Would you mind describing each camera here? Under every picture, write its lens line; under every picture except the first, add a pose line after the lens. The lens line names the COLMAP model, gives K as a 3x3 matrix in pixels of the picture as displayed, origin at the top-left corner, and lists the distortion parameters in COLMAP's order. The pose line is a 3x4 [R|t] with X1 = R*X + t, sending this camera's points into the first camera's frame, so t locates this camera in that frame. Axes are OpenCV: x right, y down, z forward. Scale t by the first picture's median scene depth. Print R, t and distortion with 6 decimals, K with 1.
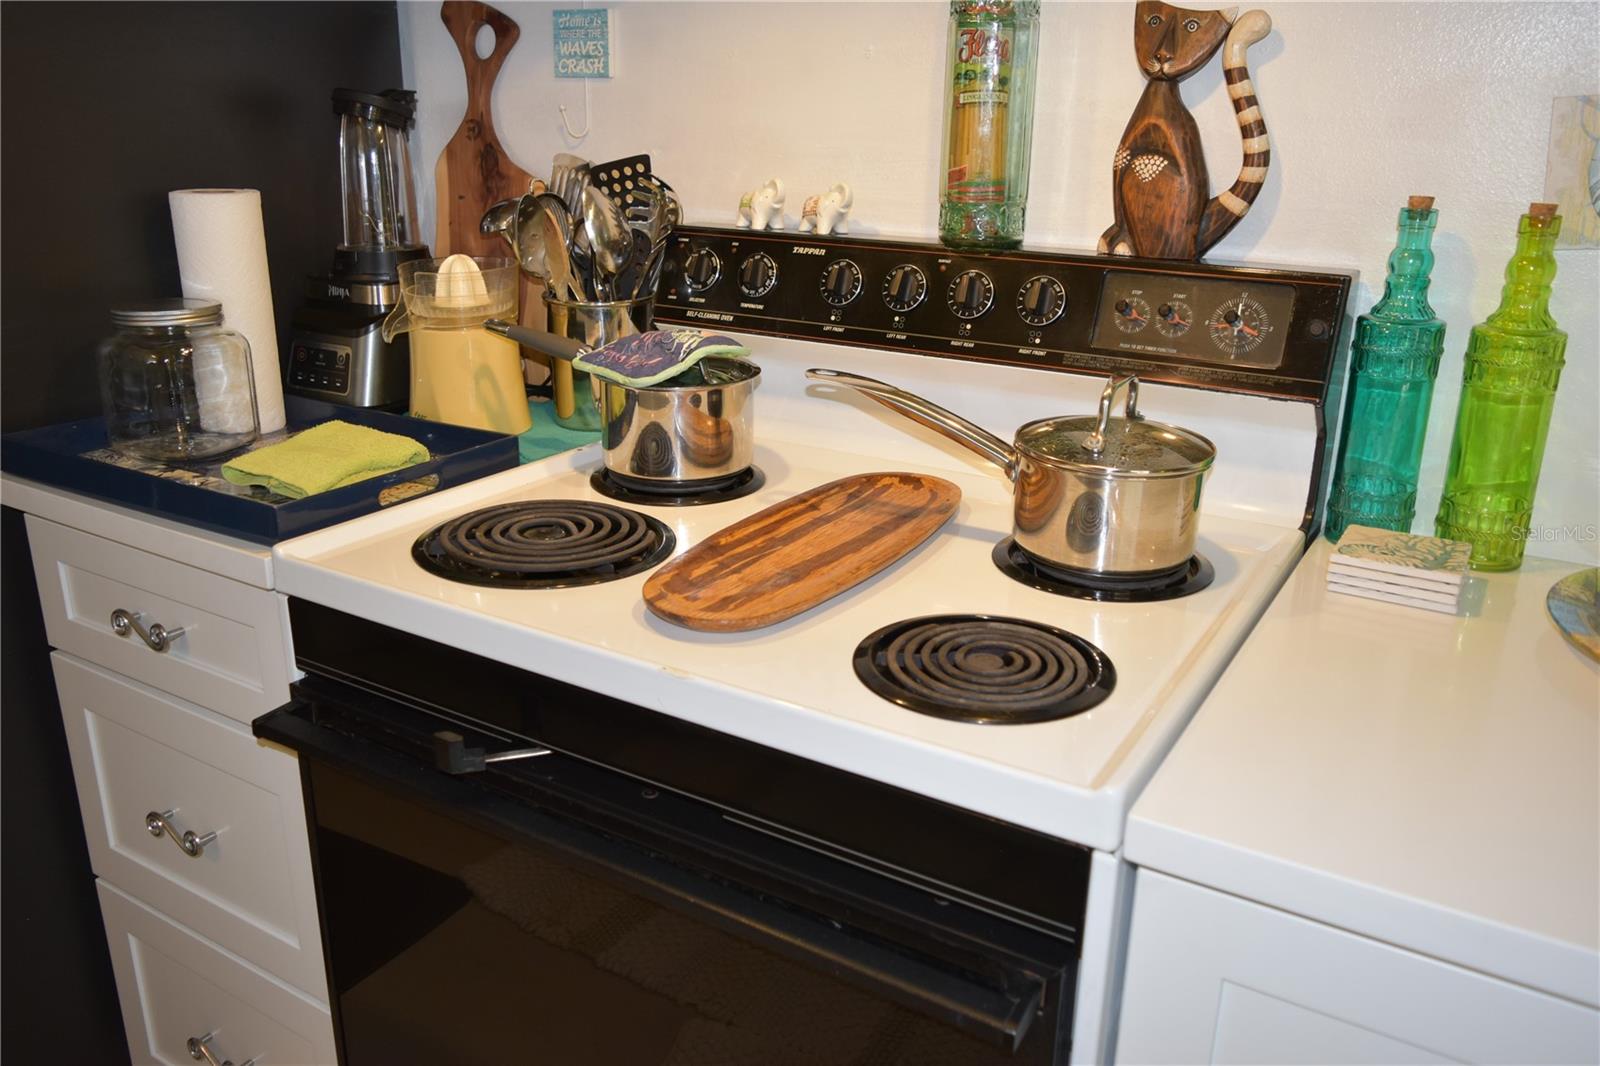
lens RADIAL K [[1243.6, 0, 807.9], [0, 1243.6, 519.0], [0, 0, 1]] dist [-0.021178, 0.012011]
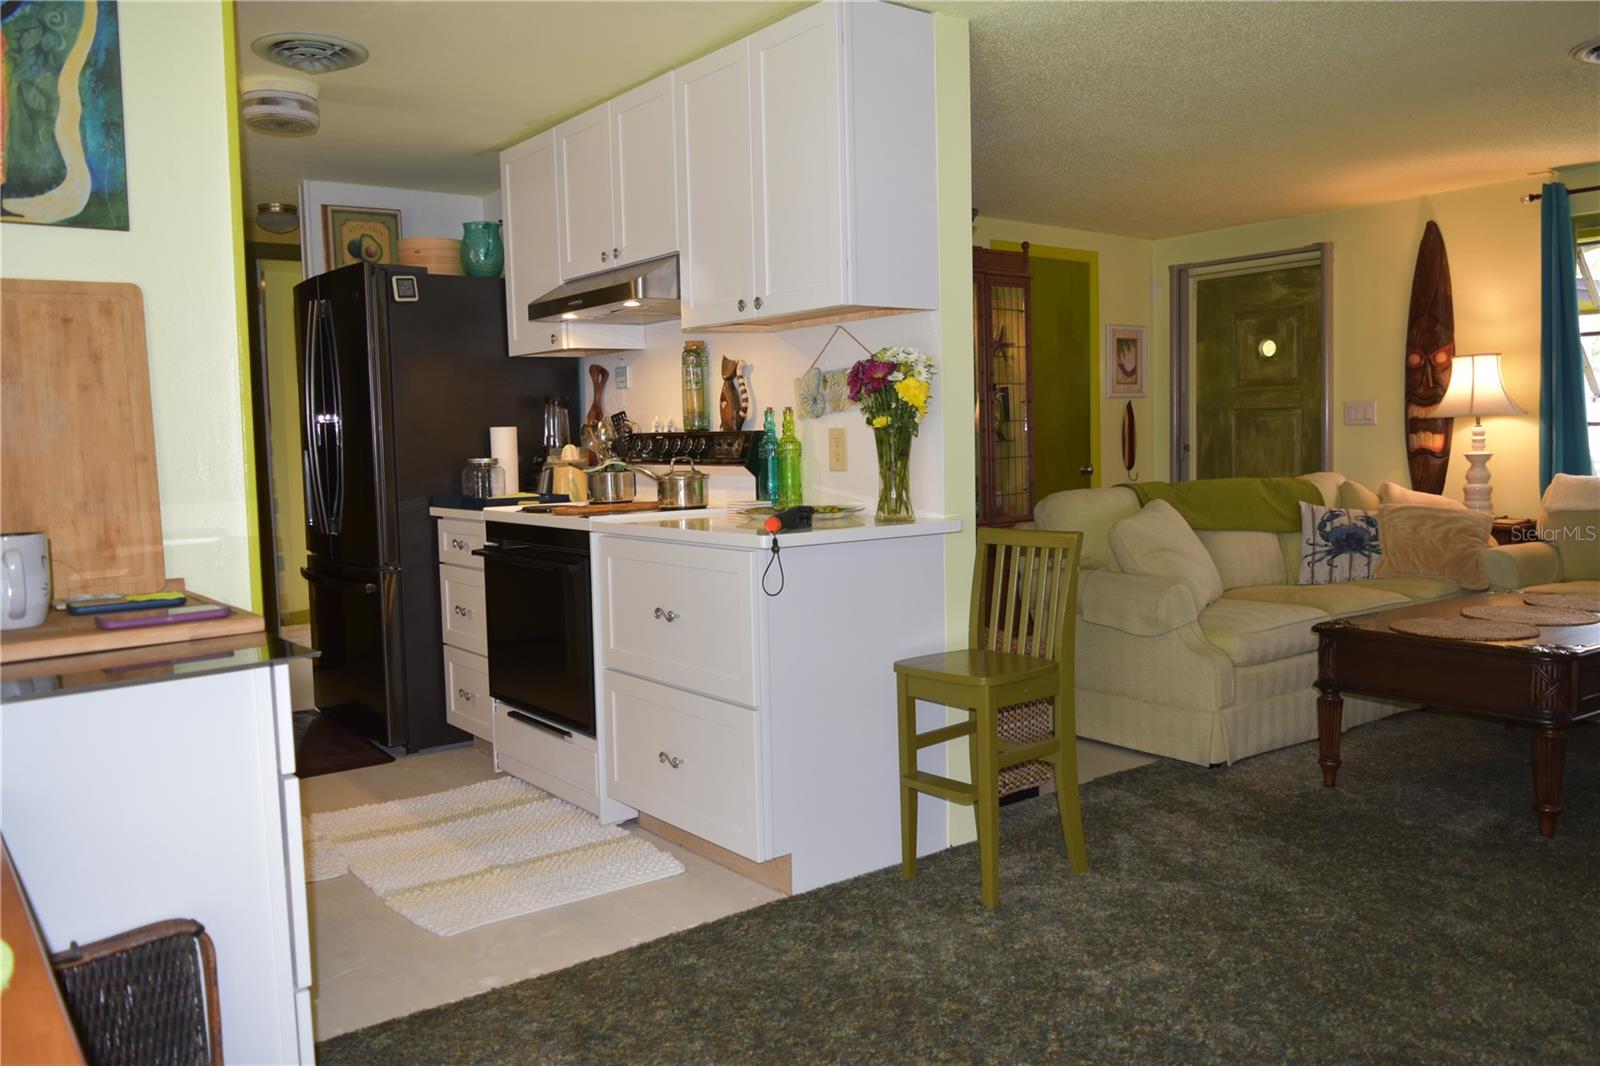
lens RADIAL K [[1243.6, 0, 799.9], [0, 1243.6, 525.4], [0, 0, 1]] dist [-0.021178, 0.012011]
pose [[0.933756, -0.008554, -0.357808, 1.349781], [-0.078252, 0.970648, -0.227416, 0.637582], [0.349251, 0.240350, 0.905679, -1.546768]]
